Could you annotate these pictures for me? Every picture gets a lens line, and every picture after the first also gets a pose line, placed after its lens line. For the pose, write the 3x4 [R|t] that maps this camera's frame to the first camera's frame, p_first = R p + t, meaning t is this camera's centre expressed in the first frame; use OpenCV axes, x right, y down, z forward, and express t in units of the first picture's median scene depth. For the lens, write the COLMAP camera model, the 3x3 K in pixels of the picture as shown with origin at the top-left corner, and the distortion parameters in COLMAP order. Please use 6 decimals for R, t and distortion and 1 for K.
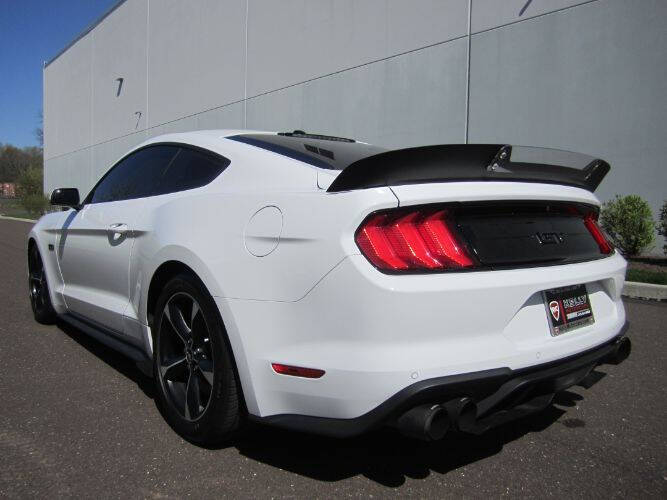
lens RADIAL K [[546.1, 0, 334.0], [0, 546.1, 254.9], [0, 0, 1]] dist [-0.058882, 0.021385]
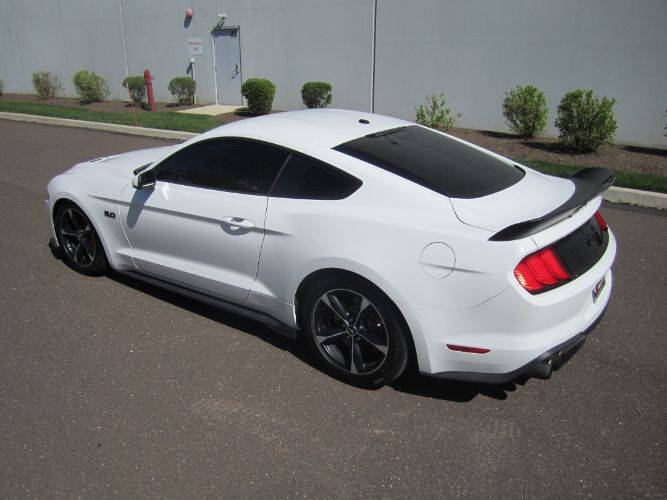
lens RADIAL K [[546.1, 0, 334.0], [0, 546.1, 254.9], [0, 0, 1]] dist [-0.058882, 0.021385]
pose [[0.967517, -0.098679, 0.232751, -0.657285], [0.029668, 0.958631, 0.283103, -0.430012], [-0.251059, -0.267002, 0.930419, -0.267257]]
